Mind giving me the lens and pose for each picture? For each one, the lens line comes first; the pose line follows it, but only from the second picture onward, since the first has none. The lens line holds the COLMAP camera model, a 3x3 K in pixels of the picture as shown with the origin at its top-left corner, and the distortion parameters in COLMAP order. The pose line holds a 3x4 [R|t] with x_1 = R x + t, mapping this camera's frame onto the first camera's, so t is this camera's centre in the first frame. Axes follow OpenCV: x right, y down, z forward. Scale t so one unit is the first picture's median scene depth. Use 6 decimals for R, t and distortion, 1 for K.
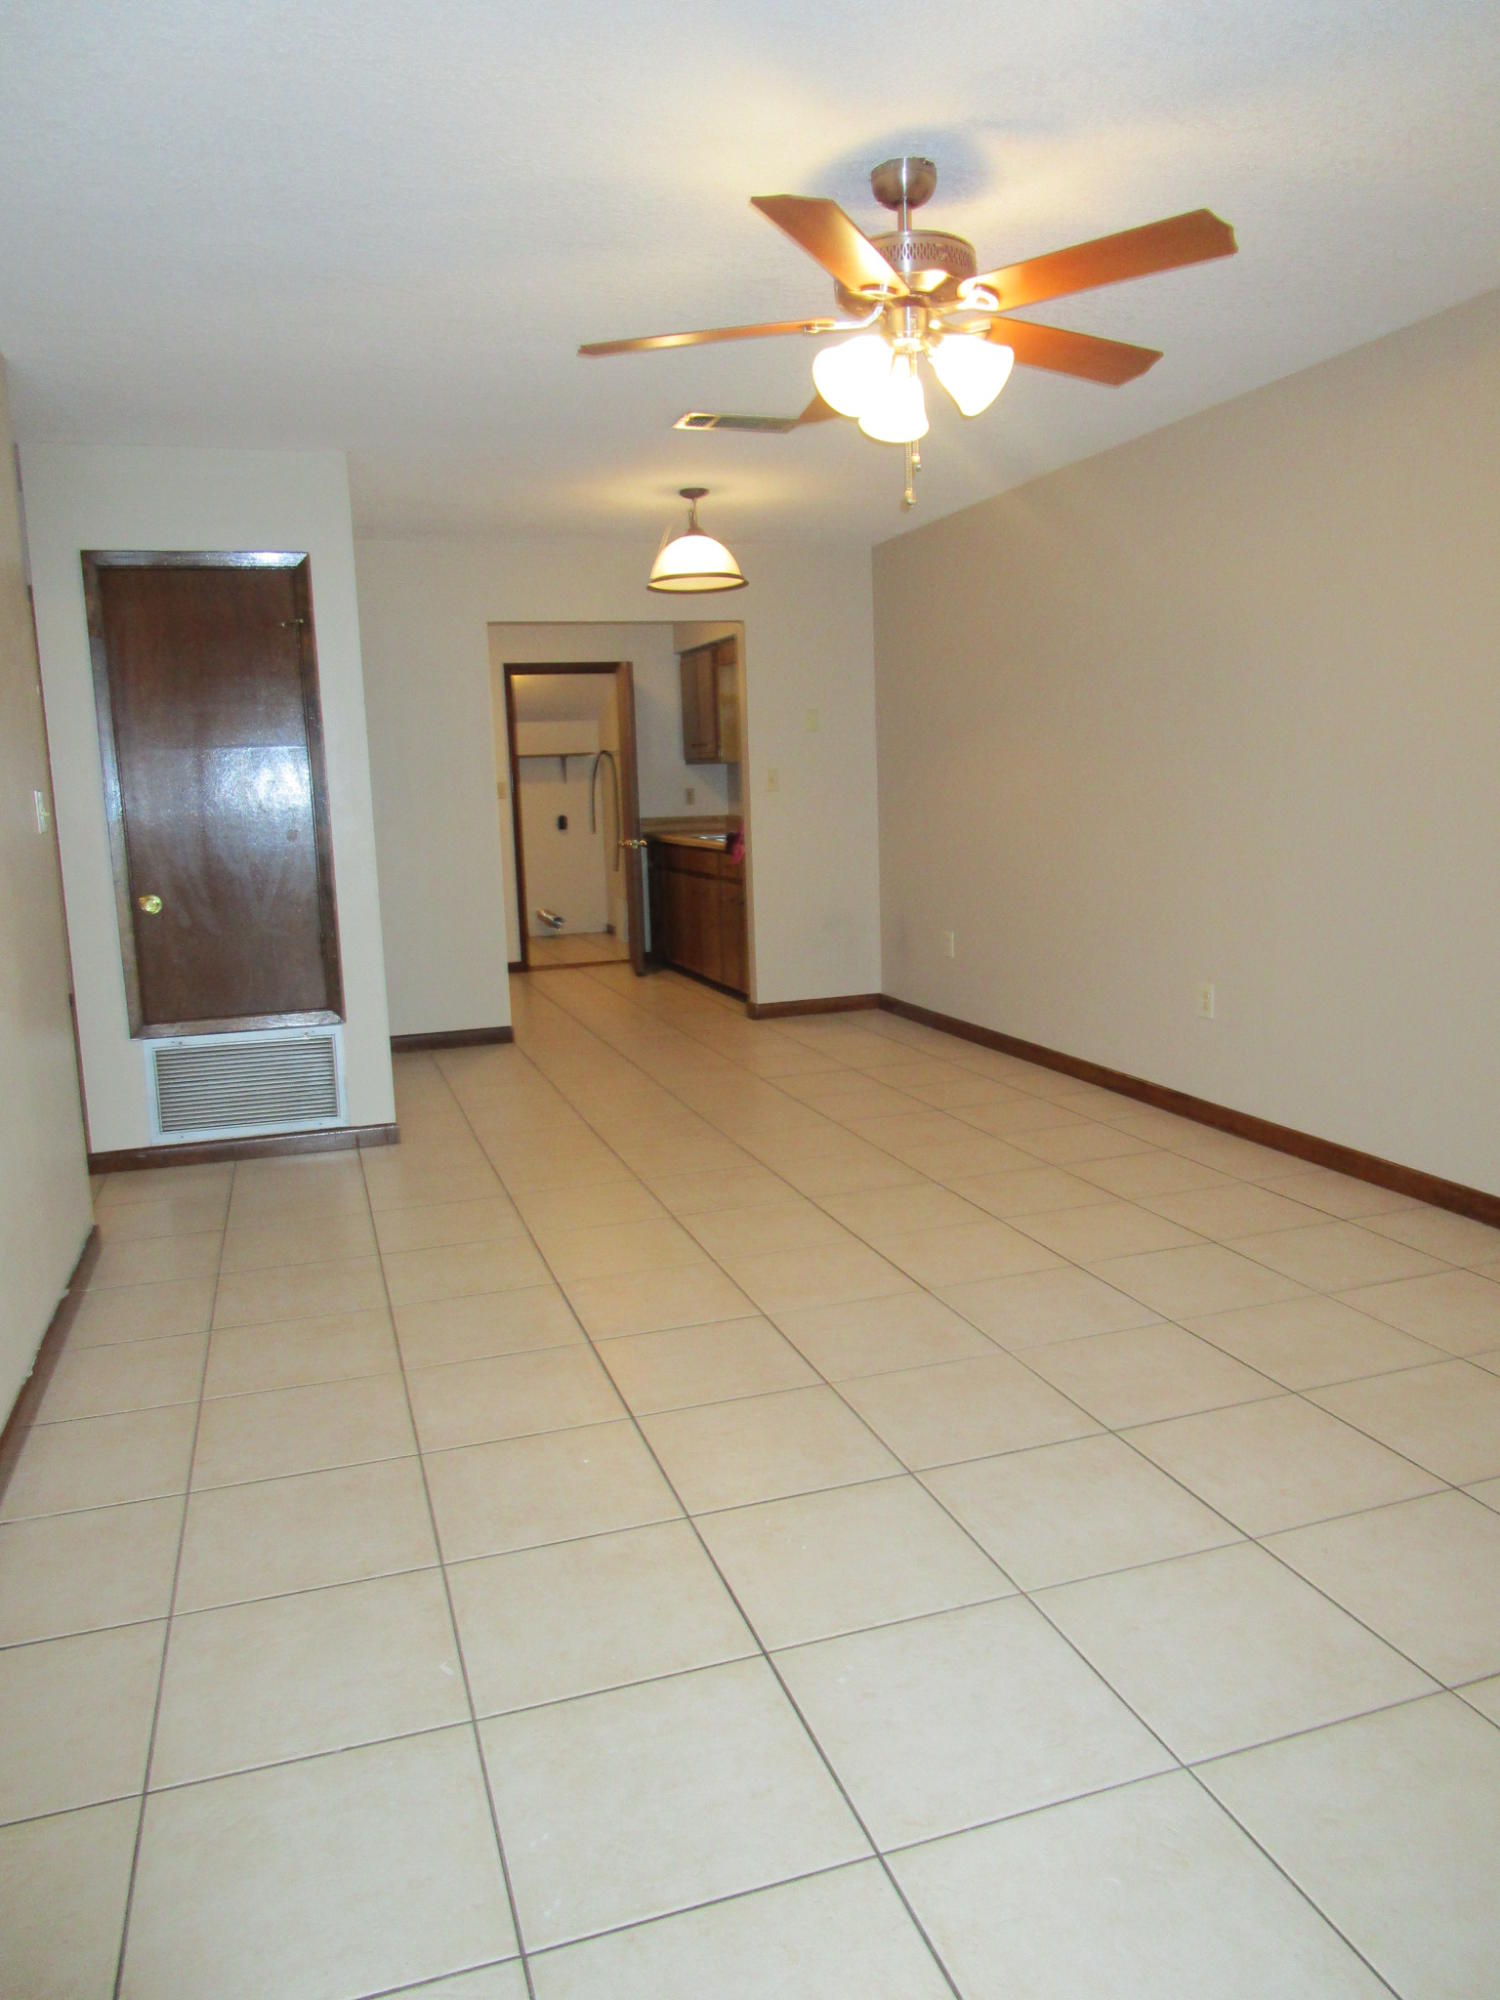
lens RADIAL K [[1416.3, 0, 750.0], [0, 1416.3, 1000.0], [0, 0, 1]] dist [-0.019816, 0.002308]
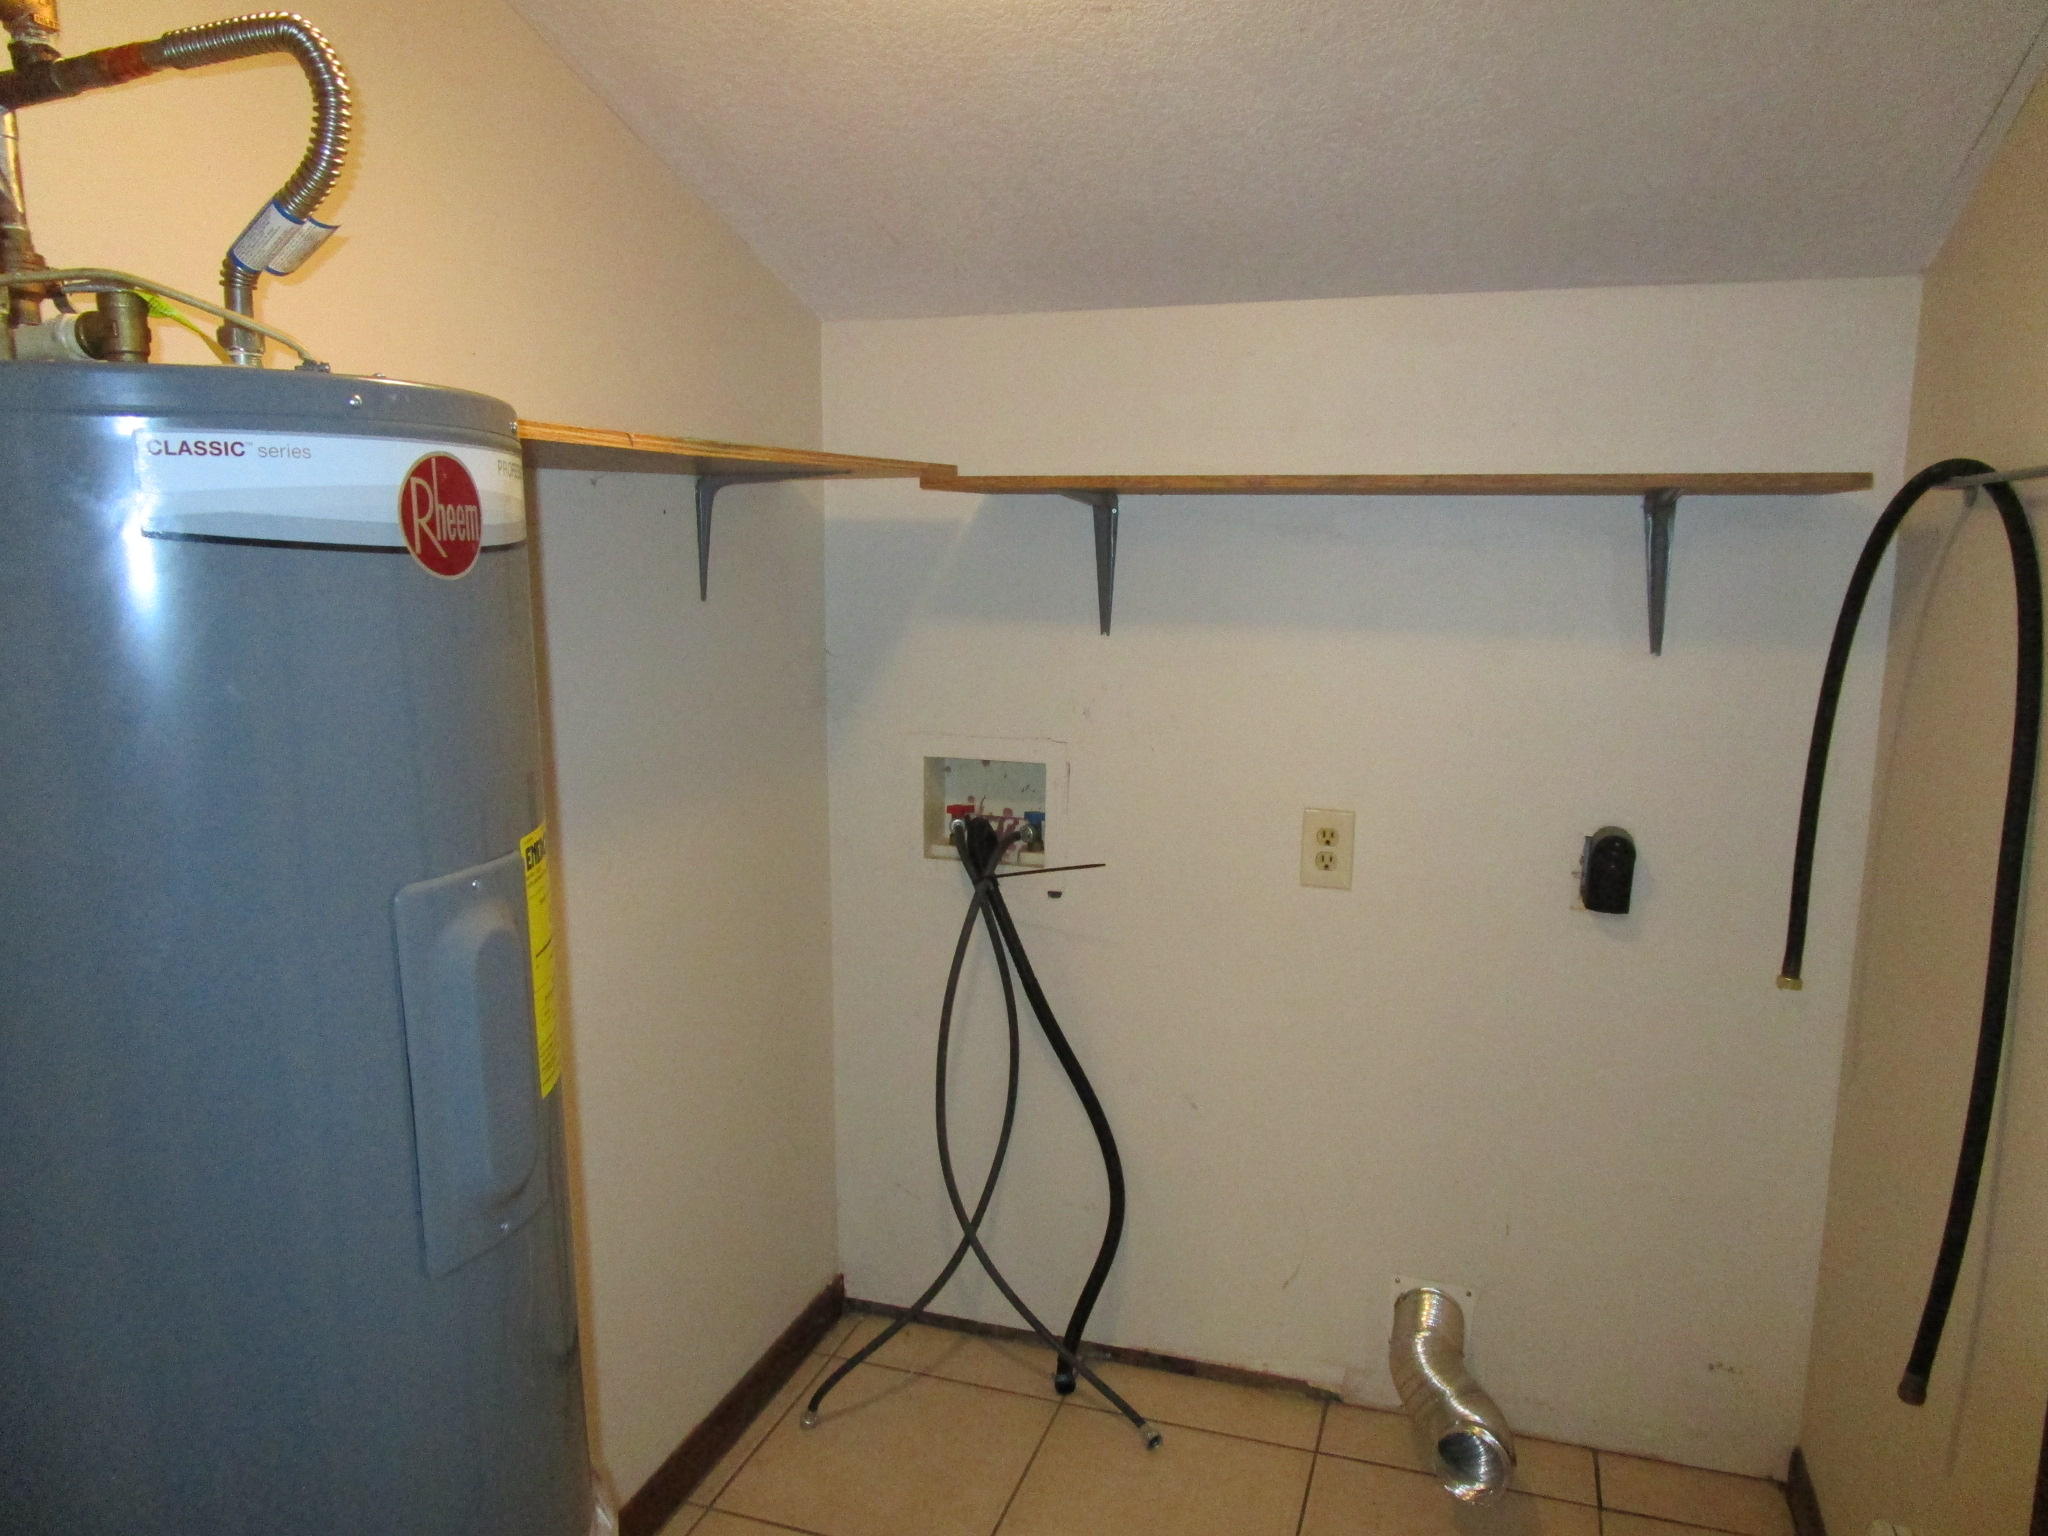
lens RADIAL K [[1450.2, 0, 1024.0], [0, 1450.2, 768.0], [0, 0, 1]] dist [-0.019816, 0.002308]
pose [[0.796083, 0.137699, -0.589314, -0.089749], [-0.120436, 0.990340, 0.068711, -0.147804], [0.593083, 0.016275, 0.804977, 0.846280]]
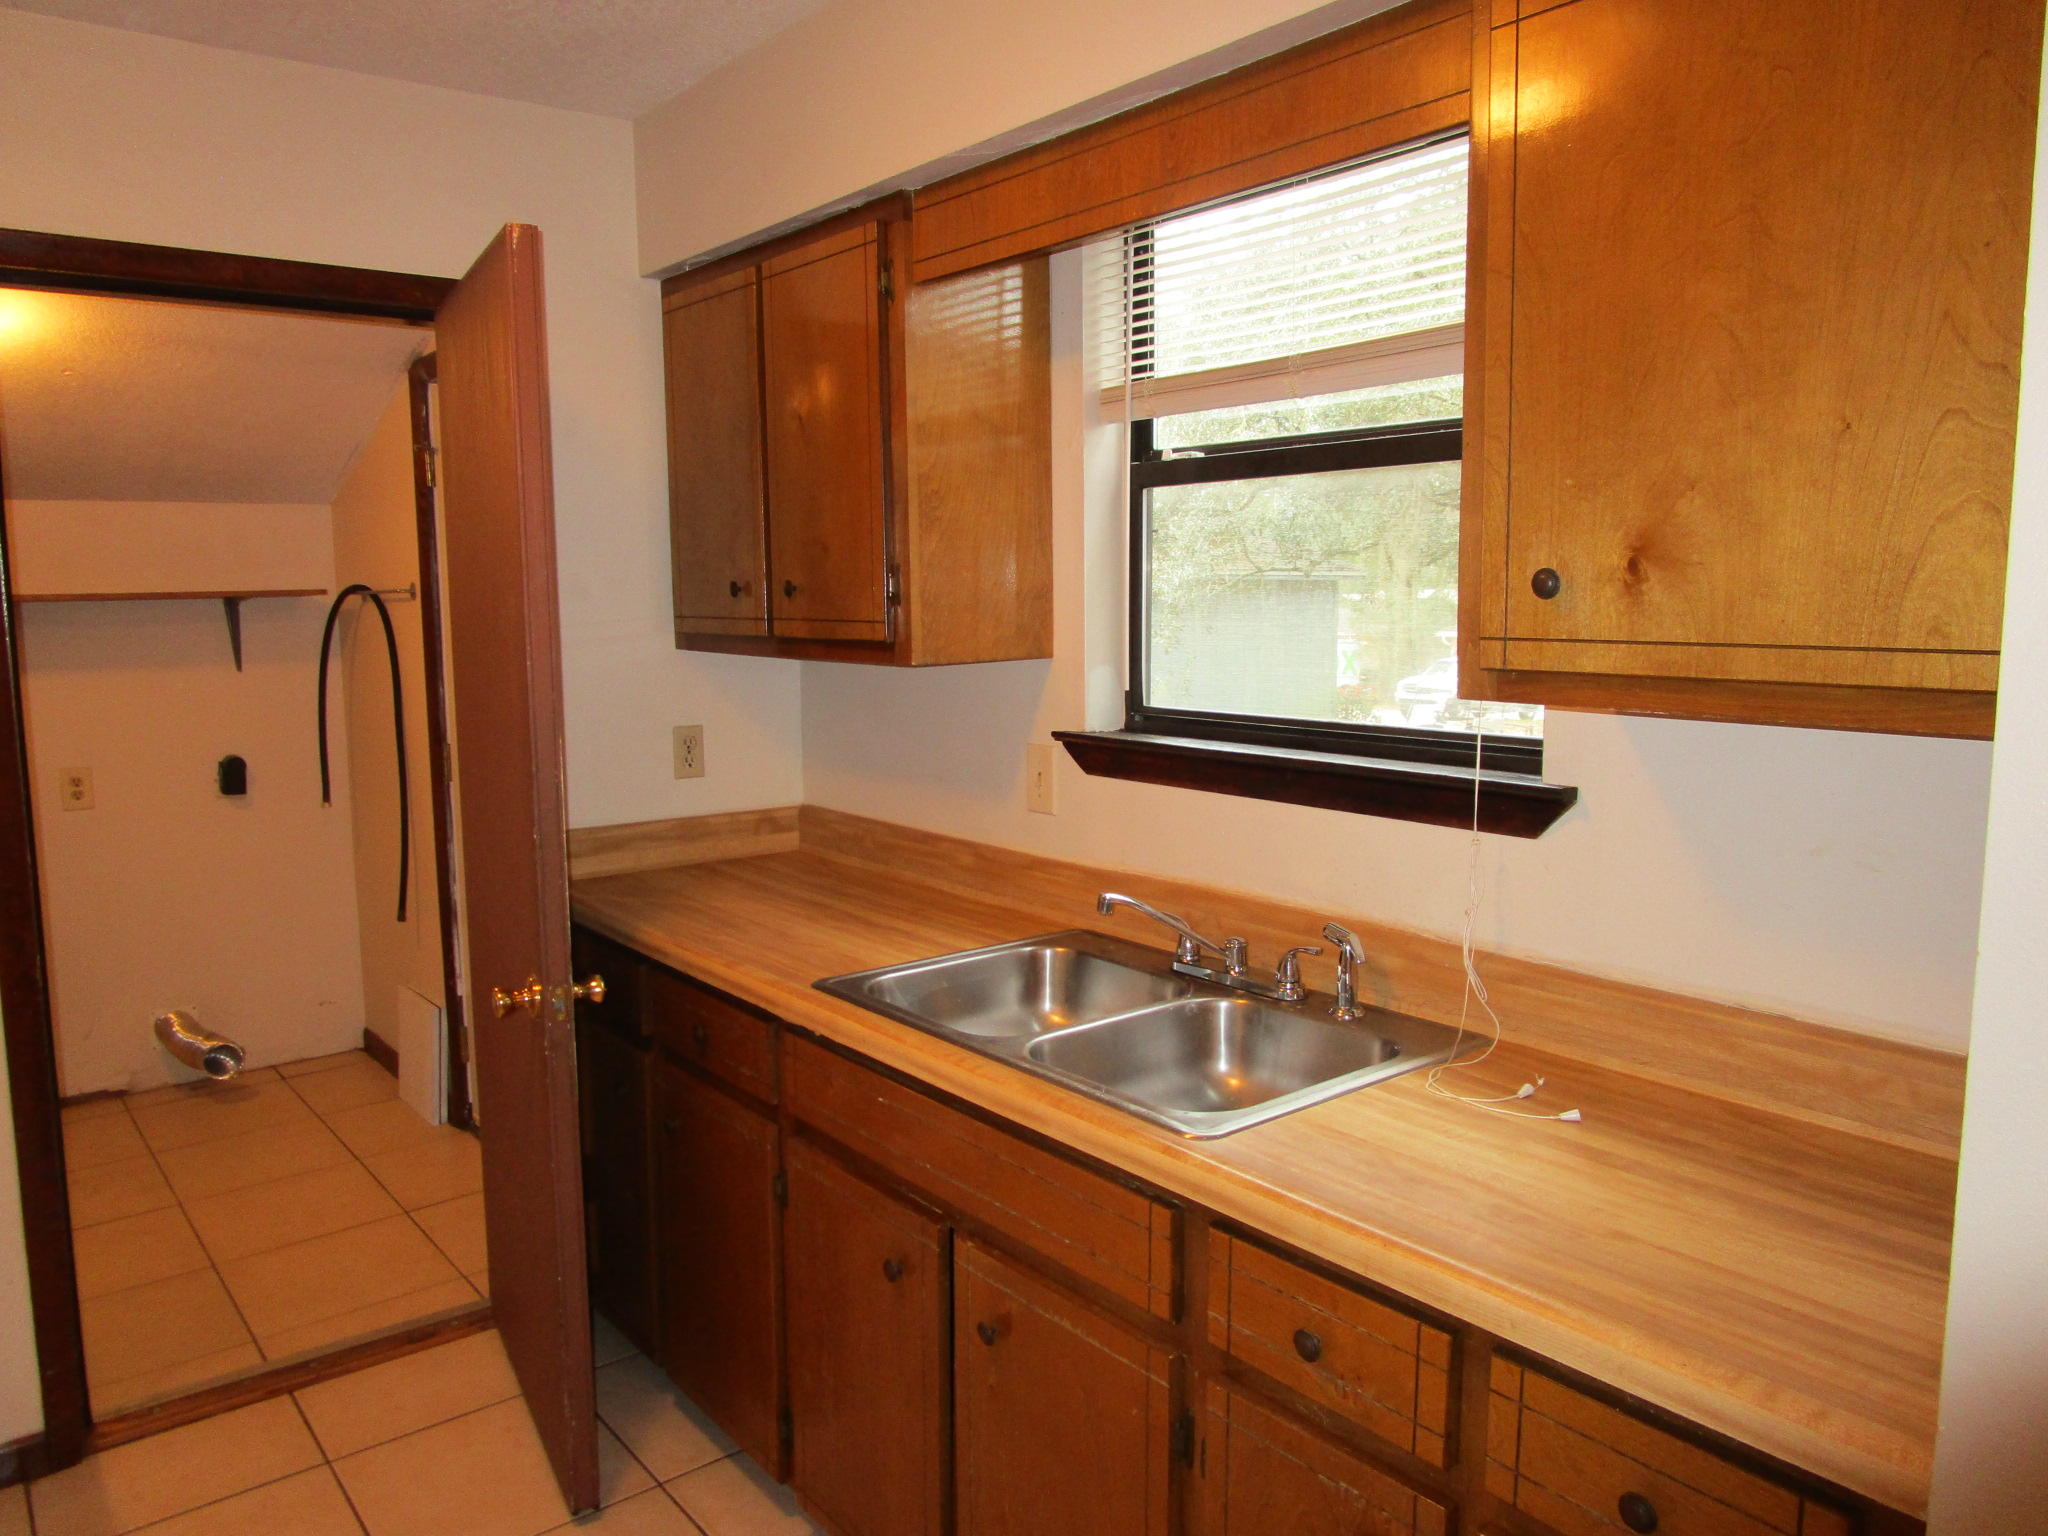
lens RADIAL K [[1450.2, 0, 1024.0], [0, 1450.2, 768.0], [0, 0, 1]] dist [-0.019816, 0.002308]
pose [[0.936185, -0.020353, 0.350917, -0.074709], [0.034953, 0.998765, -0.035322, -0.111854], [-0.349765, 0.045333, 0.935740, 0.602266]]
